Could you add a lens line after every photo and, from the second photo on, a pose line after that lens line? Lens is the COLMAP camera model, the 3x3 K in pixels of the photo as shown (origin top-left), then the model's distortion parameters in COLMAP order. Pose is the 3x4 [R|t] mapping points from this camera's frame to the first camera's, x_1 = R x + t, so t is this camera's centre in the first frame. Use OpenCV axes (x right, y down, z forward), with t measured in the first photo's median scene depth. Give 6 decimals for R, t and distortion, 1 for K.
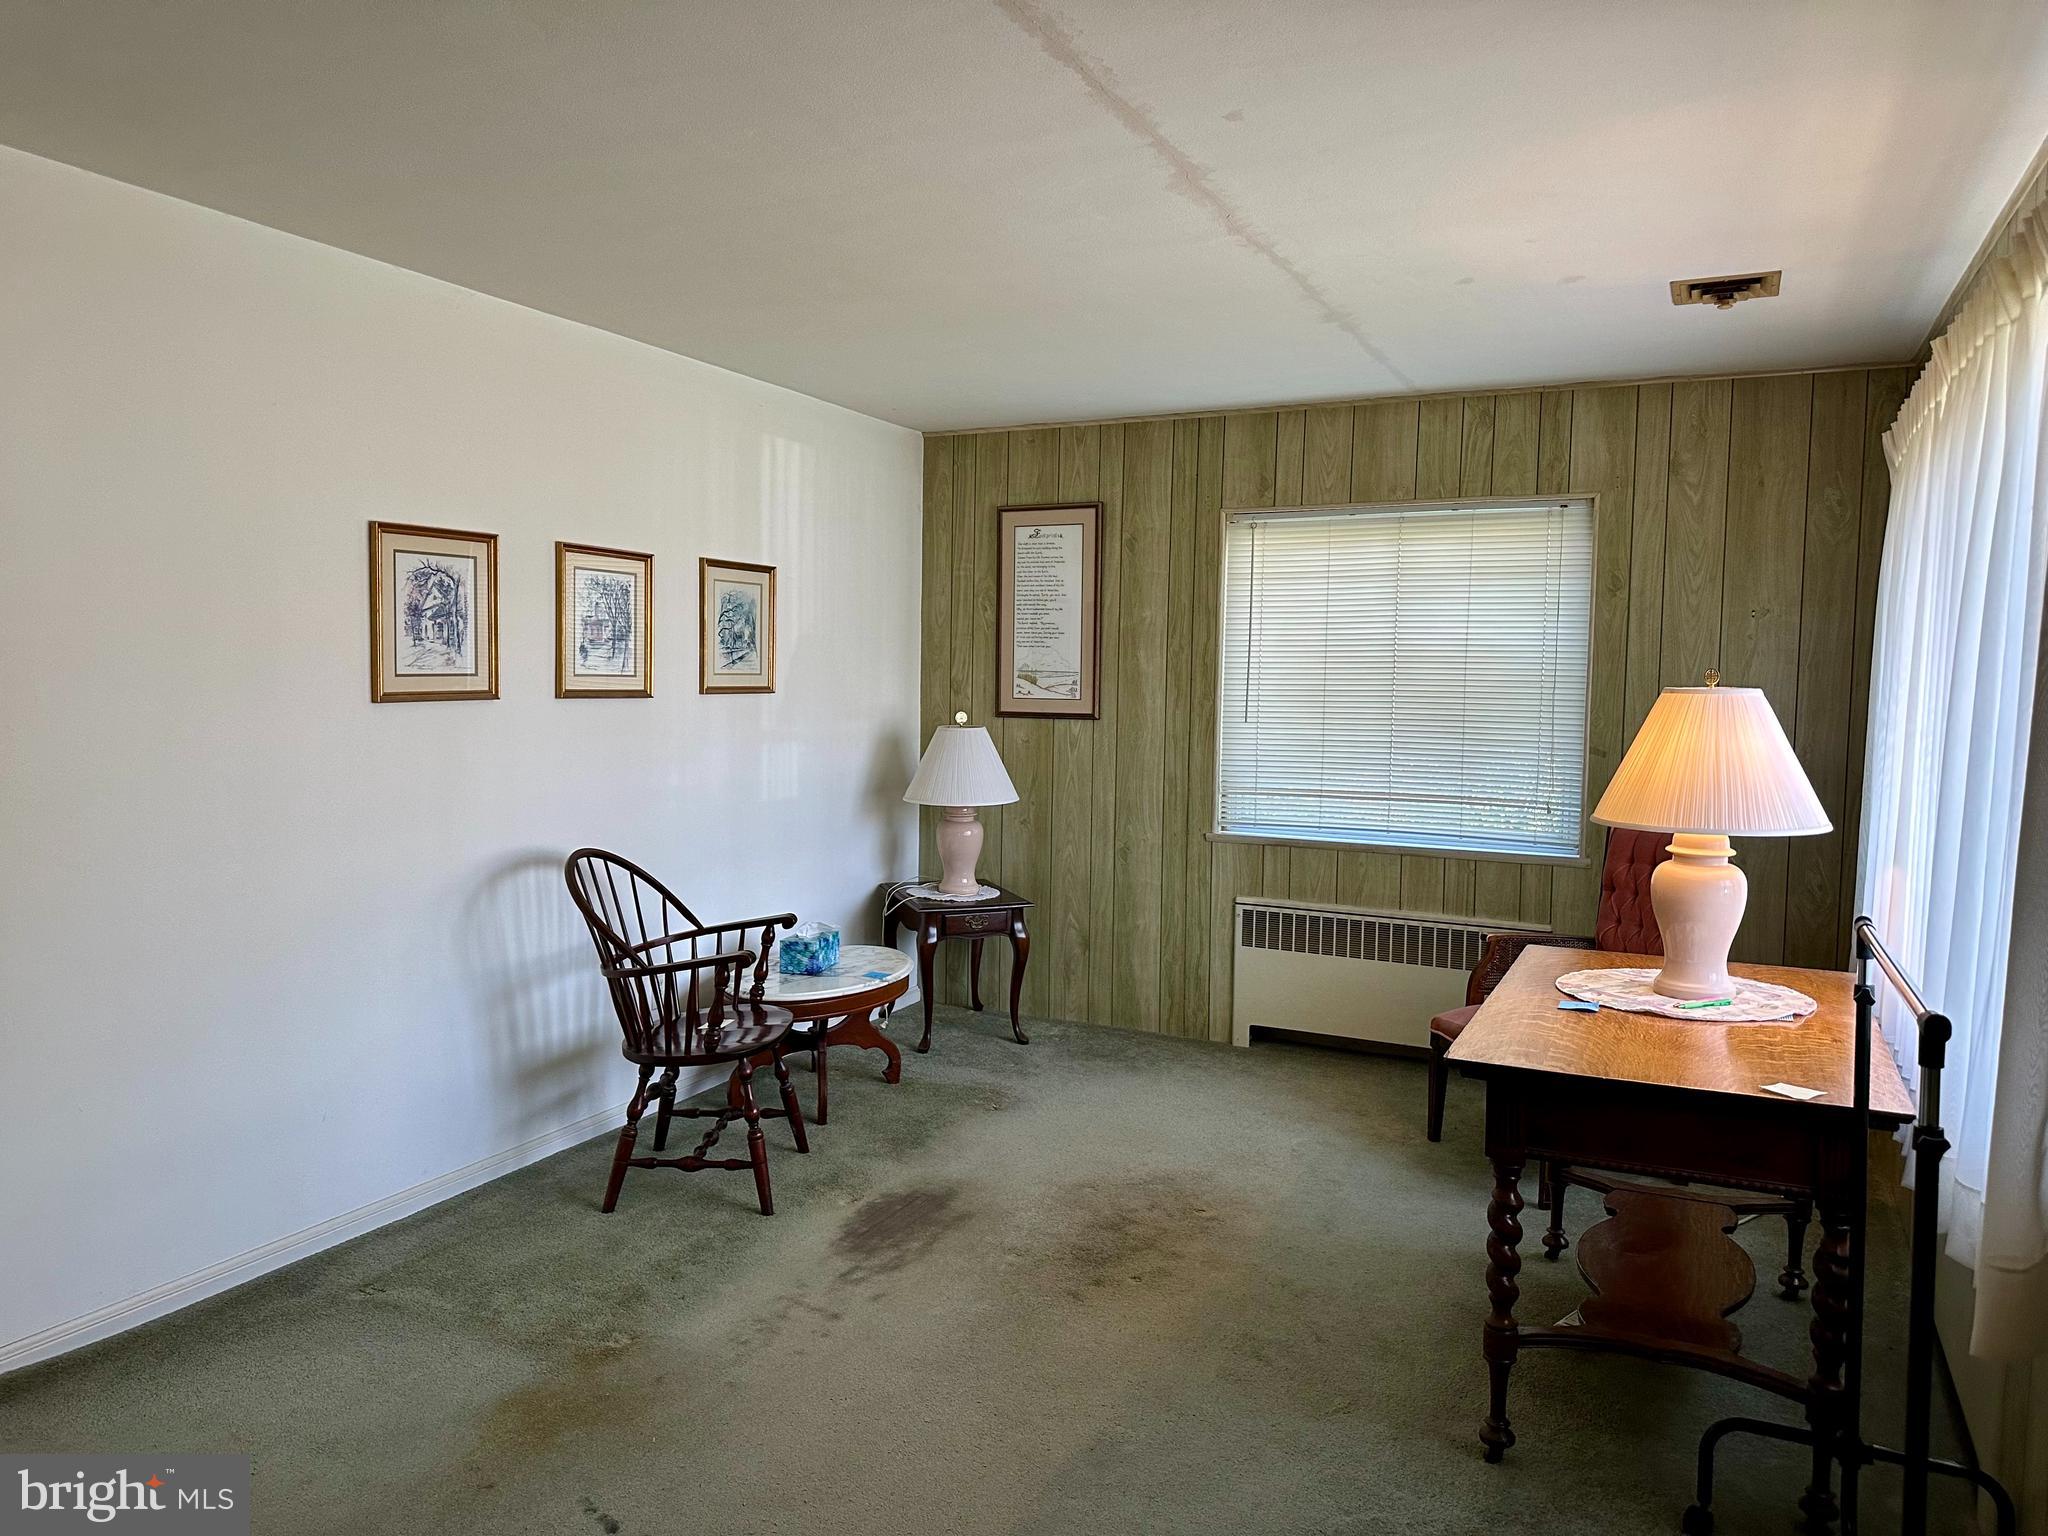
lens RADIAL K [[1464.2, 0, 1031.3], [0, 1464.2, 767.6], [0, 0, 1]] dist [0.123521, -0.210399]
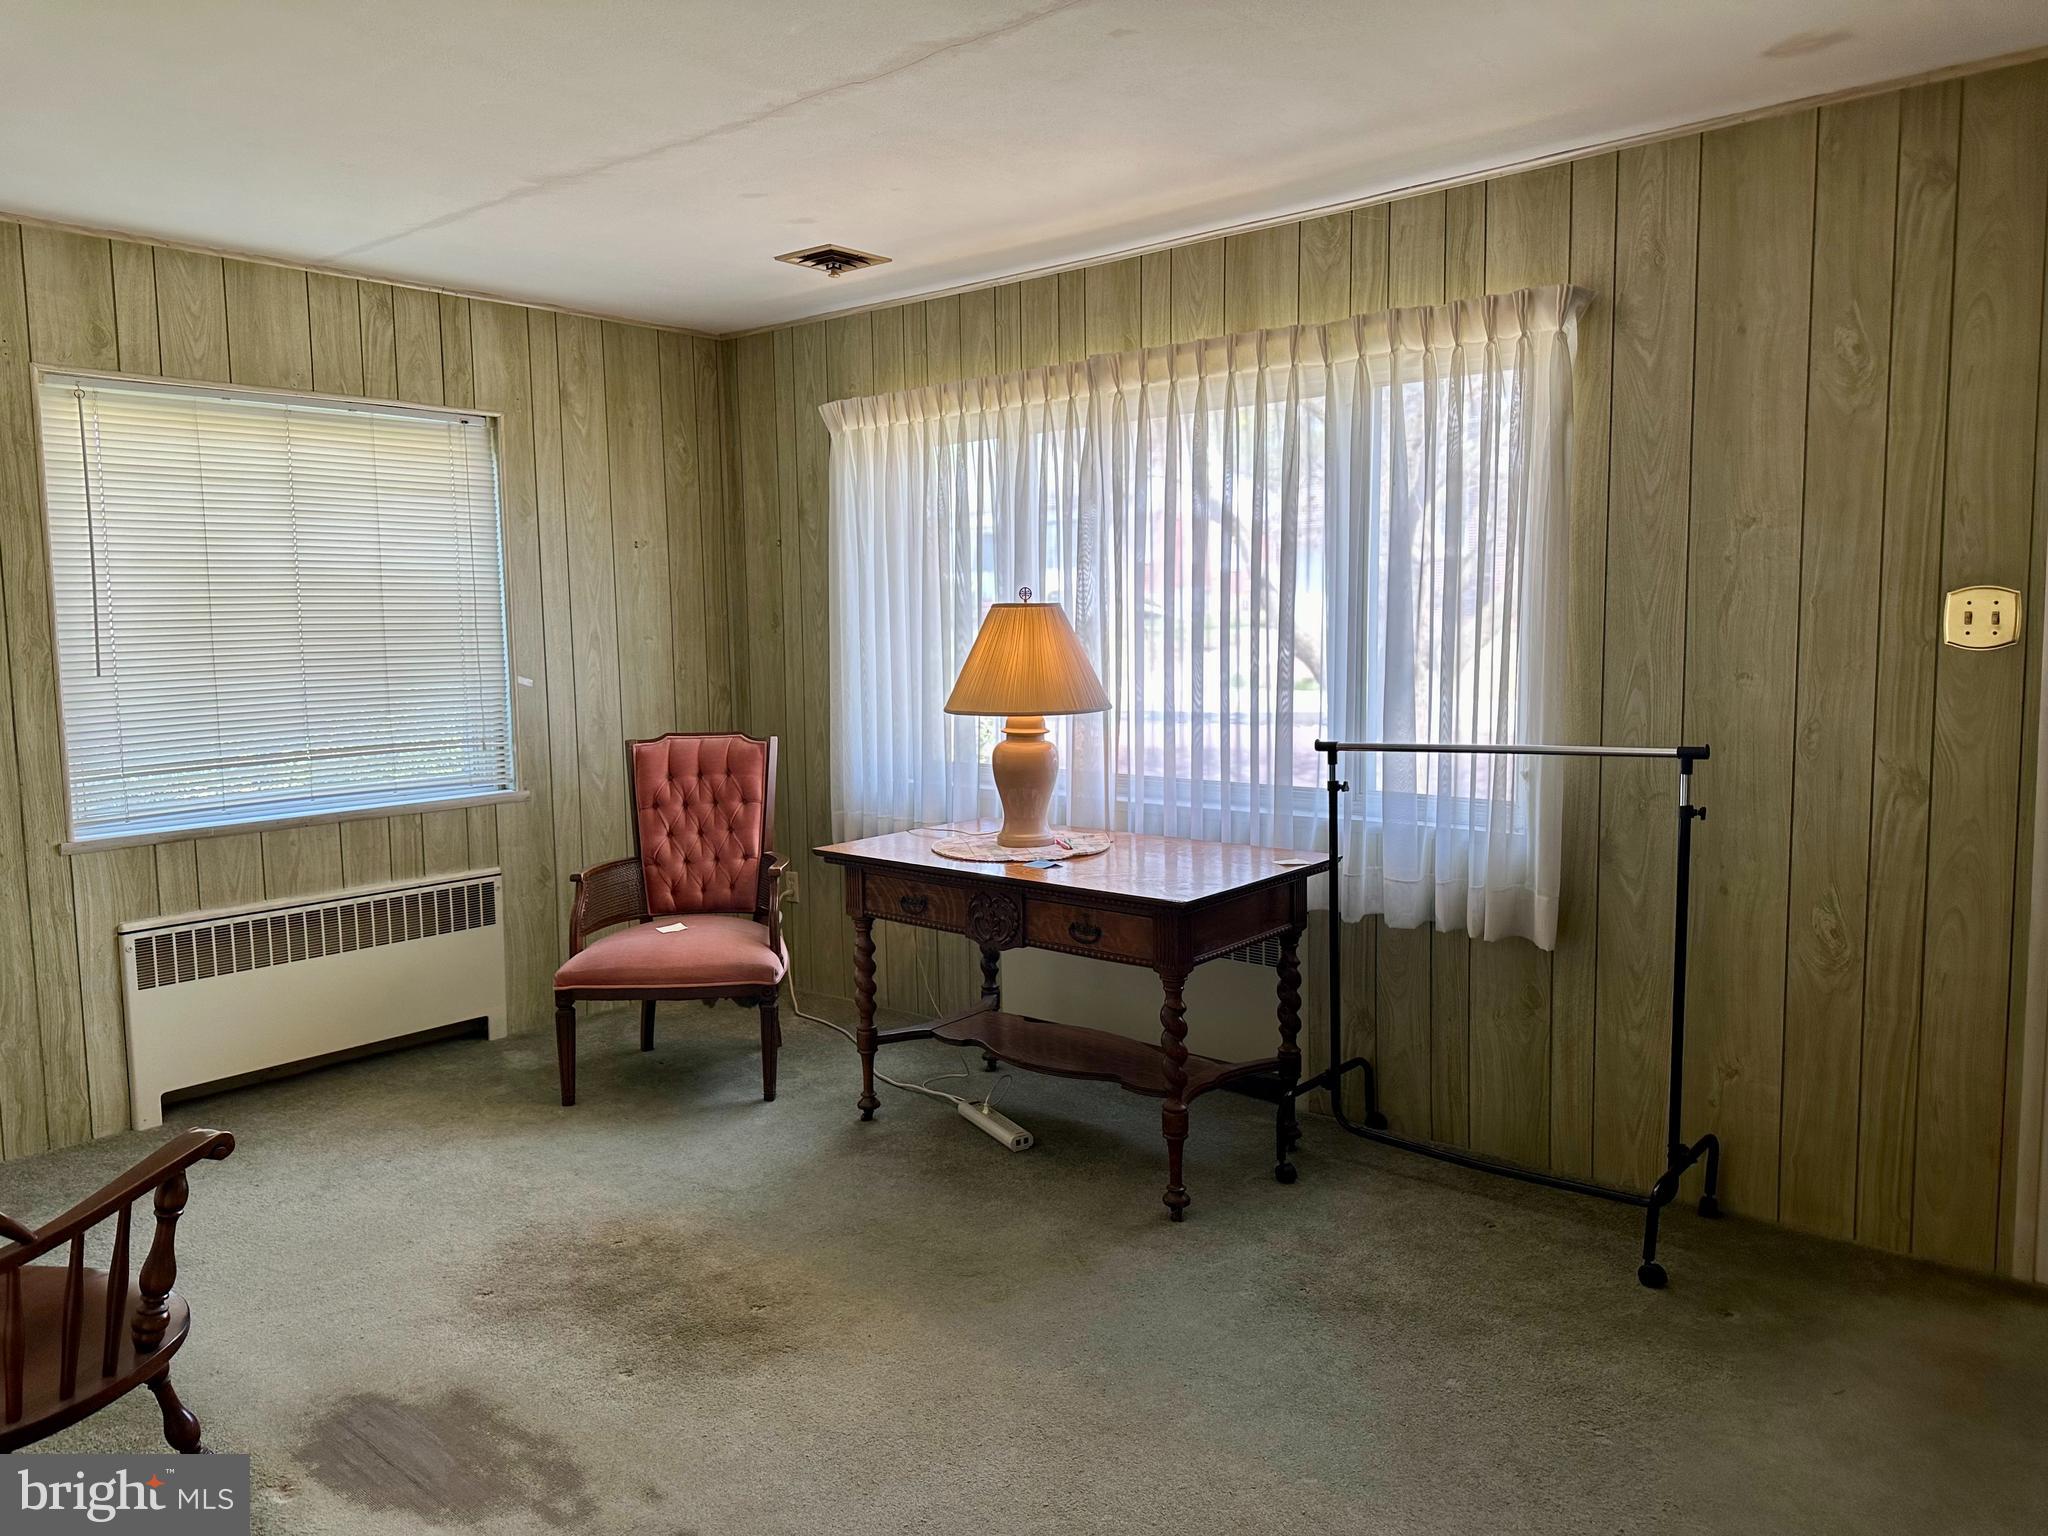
lens RADIAL K [[1461.8, 0, 1021.9], [0, 1461.8, 755.5], [0, 0, 1]] dist [0.090365, -0.129495]
pose [[0.235044, -0.111915, 0.965520, -0.474052], [0.082784, 0.992045, 0.094837, -0.026456], [-0.968453, 0.057639, 0.242439, 0.437329]]
